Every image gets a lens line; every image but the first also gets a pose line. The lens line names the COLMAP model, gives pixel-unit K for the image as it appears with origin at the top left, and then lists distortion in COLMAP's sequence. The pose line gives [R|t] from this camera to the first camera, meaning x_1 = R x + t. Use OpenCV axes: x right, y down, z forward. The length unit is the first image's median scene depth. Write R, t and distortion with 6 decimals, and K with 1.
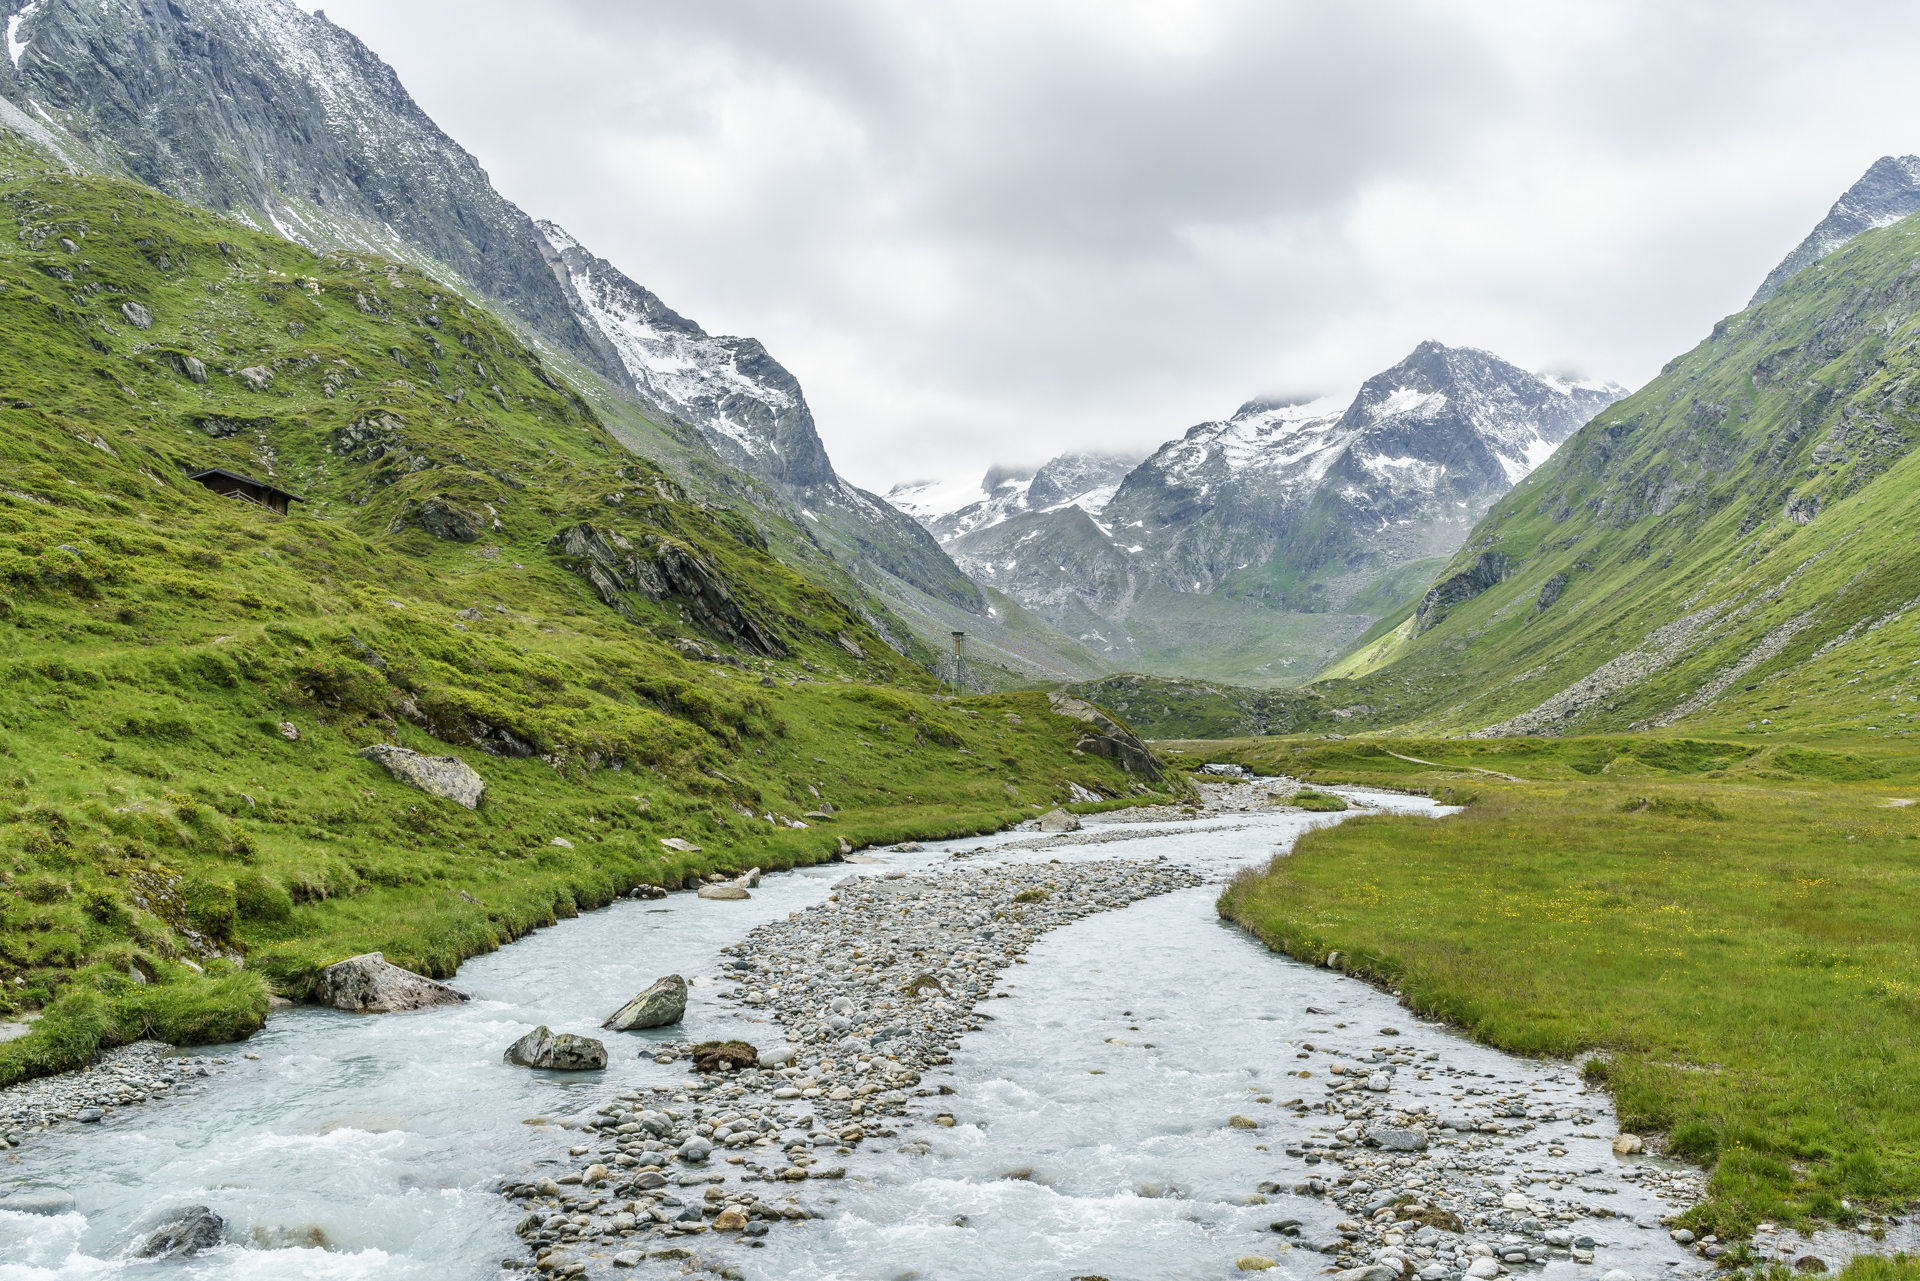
lens RADIAL K [[1822.5, 0, 961.8], [0, 1822.5, 628.3], [0, 0, 1]] dist [-0.003099, 0.000000]
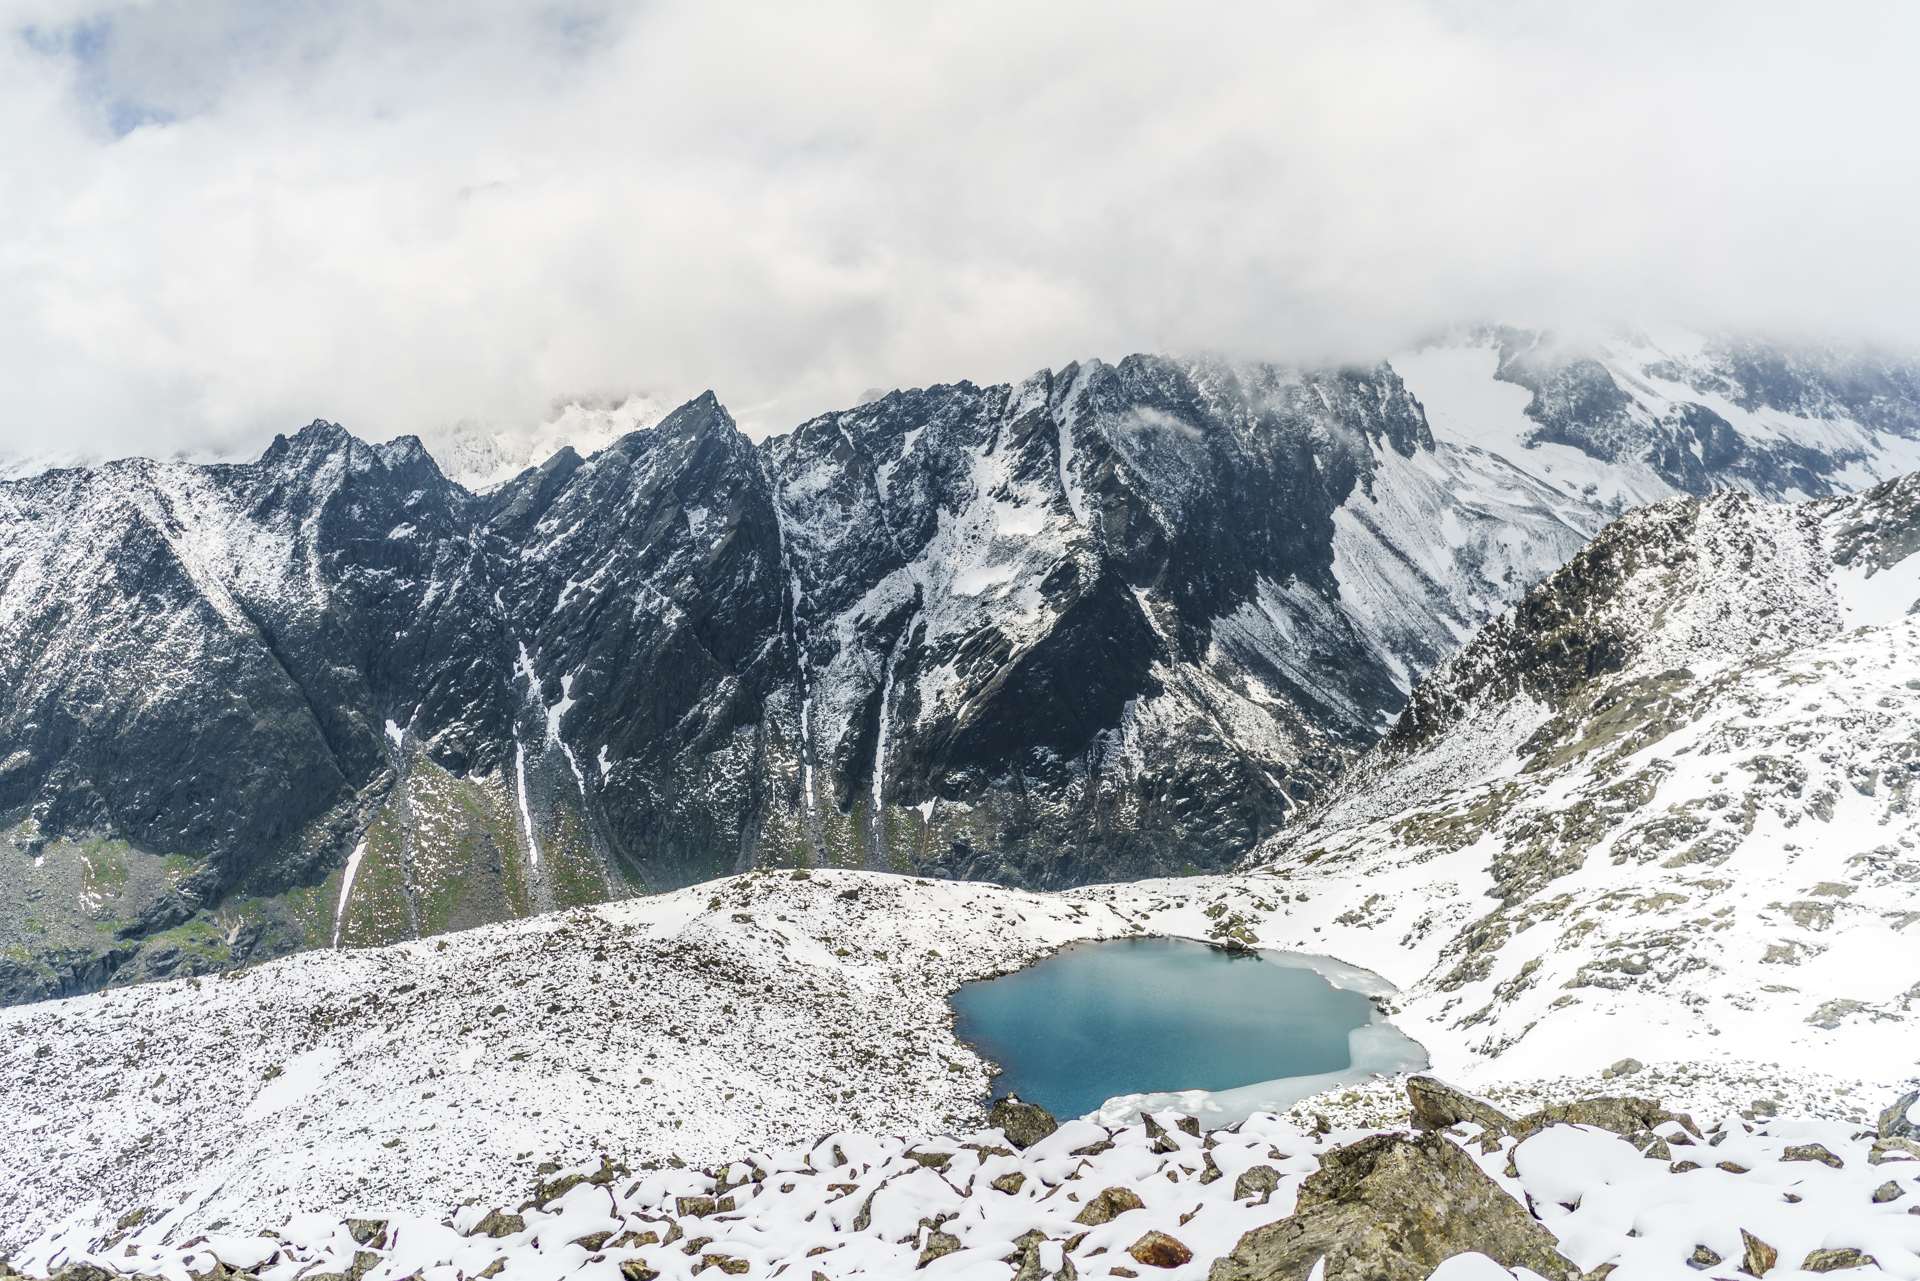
lens RADIAL K [[1822.5, 0, 952.1], [0, 1822.5, 635.9], [0, 0, 1]] dist [-0.003099, 0.000000]
pose [[0.513351, 0.072394, -0.855120, 1.094202], [0.059508, 0.991034, 0.119624, -0.410421], [0.856113, -0.112296, 0.504440, 0.967708]]
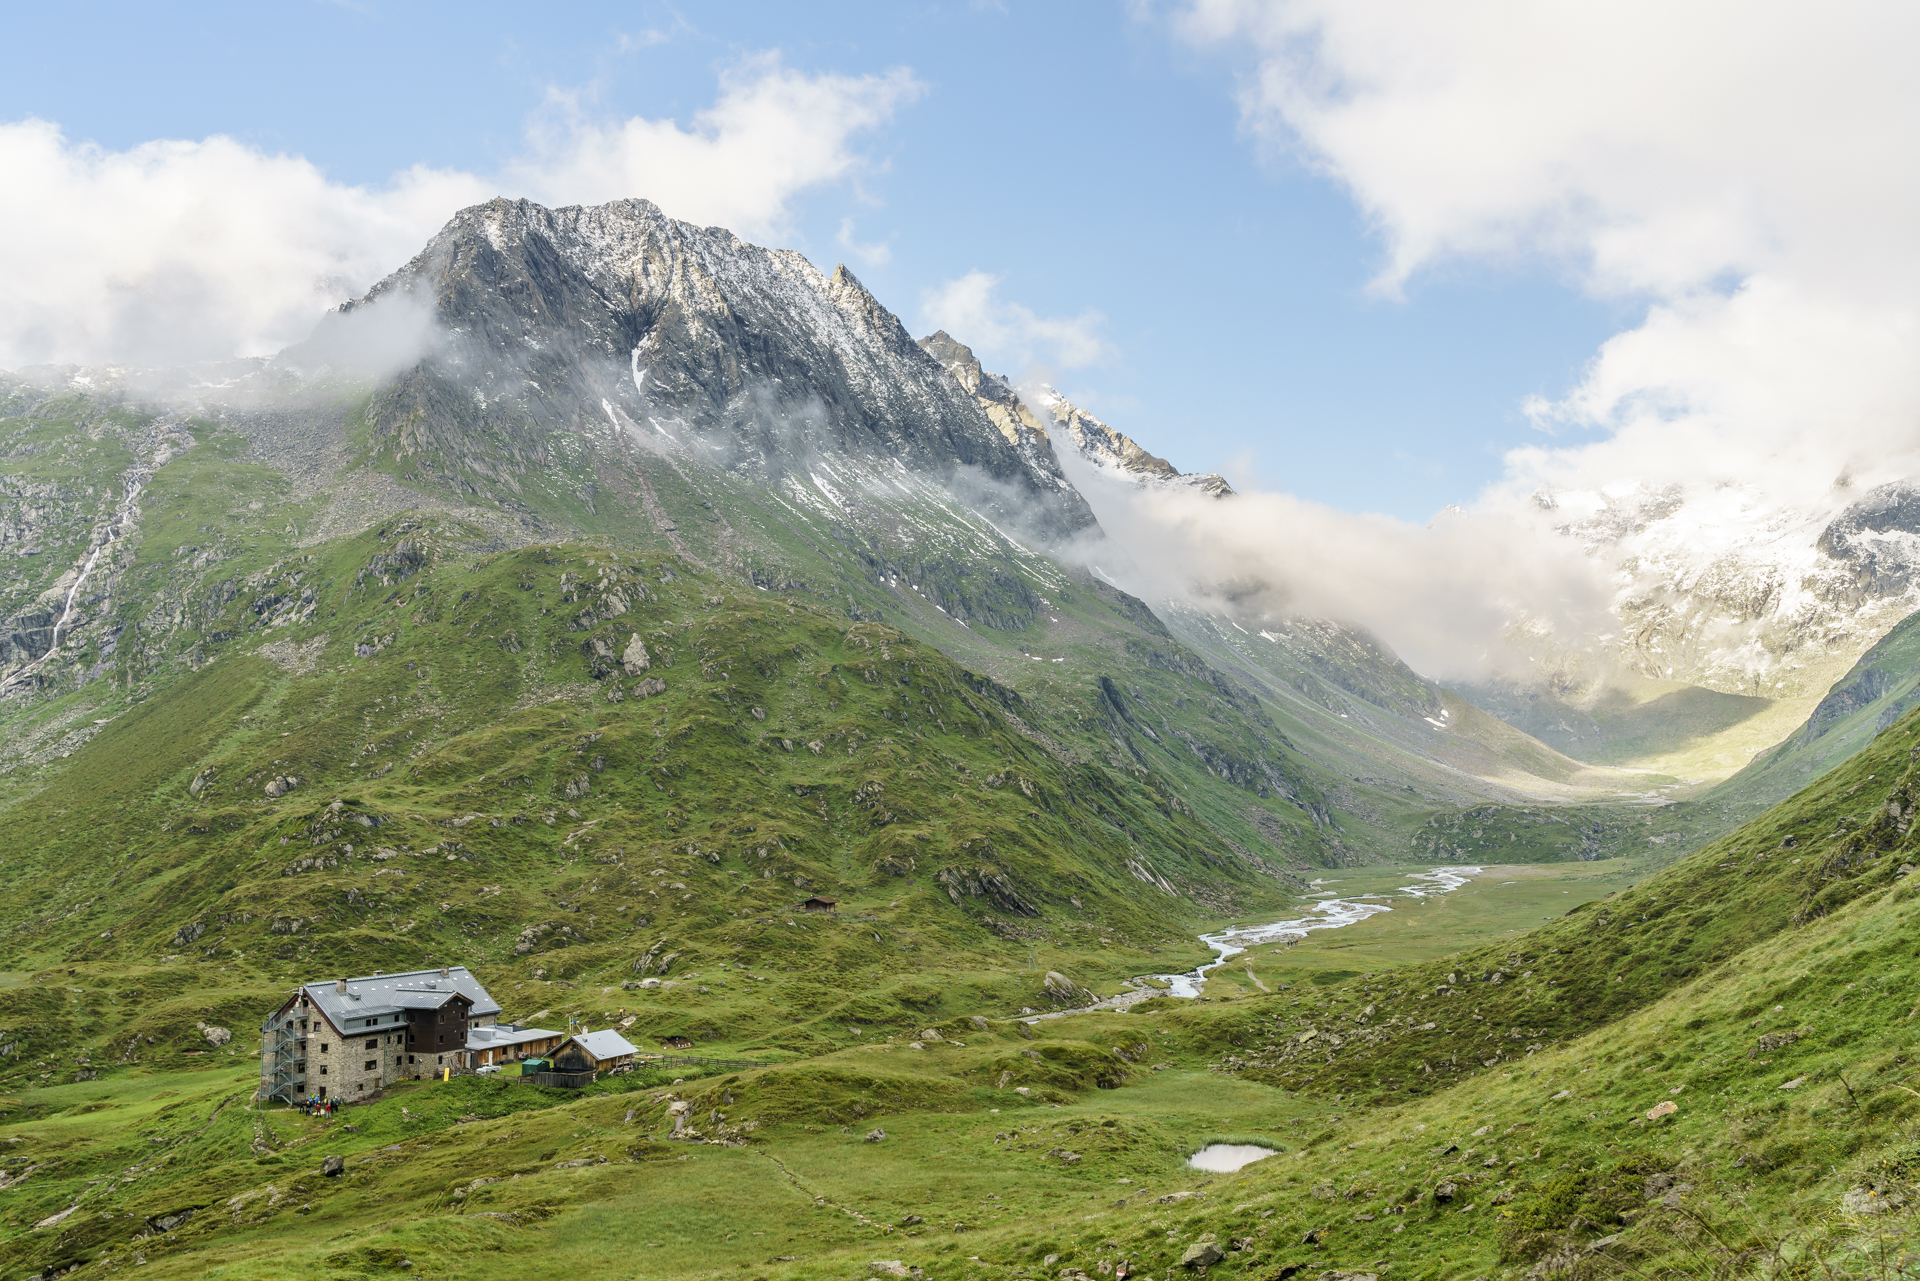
lens RADIAL K [[1822.5, 0, 954.8], [0, 1822.5, 641.7], [0, 0, 1]] dist [-0.003099, 0.000000]
pose [[0.958195, -0.045140, -0.282532, 0.081230], [0.036606, 0.998702, -0.035413, -0.043643], [0.283764, 0.023590, 0.958604, -0.216514]]
